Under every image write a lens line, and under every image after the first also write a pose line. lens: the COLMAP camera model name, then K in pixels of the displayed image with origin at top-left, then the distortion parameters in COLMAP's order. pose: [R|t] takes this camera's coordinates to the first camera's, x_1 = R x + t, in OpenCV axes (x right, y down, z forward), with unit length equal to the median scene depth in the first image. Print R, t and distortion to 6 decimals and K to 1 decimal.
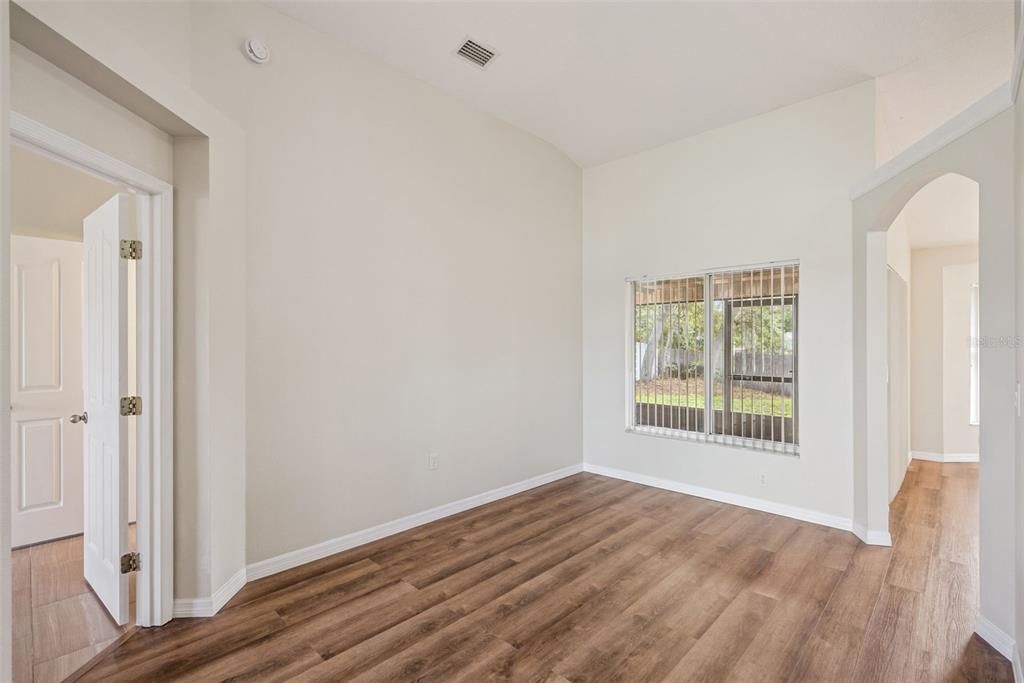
lens RADIAL K [[467.8, 0, 510.8], [0, 467.8, 344.5], [0, 0, 1]] dist [-0.006844, 0.003176]
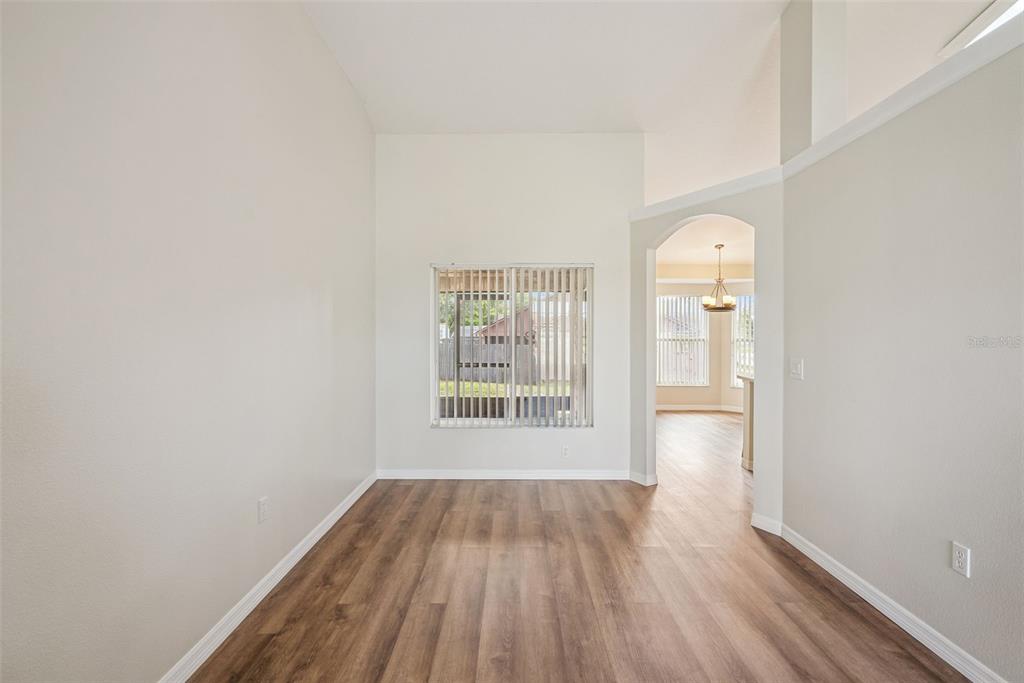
lens RADIAL K [[467.8, 0, 513.2], [0, 467.8, 338.6], [0, 0, 1]] dist [-0.006844, 0.003176]
pose [[0.724203, -0.005468, 0.689565, -0.337623], [-0.000494, 0.999964, 0.008448, 0.000013], [-0.689587, -0.006459, 0.724174, 0.248940]]
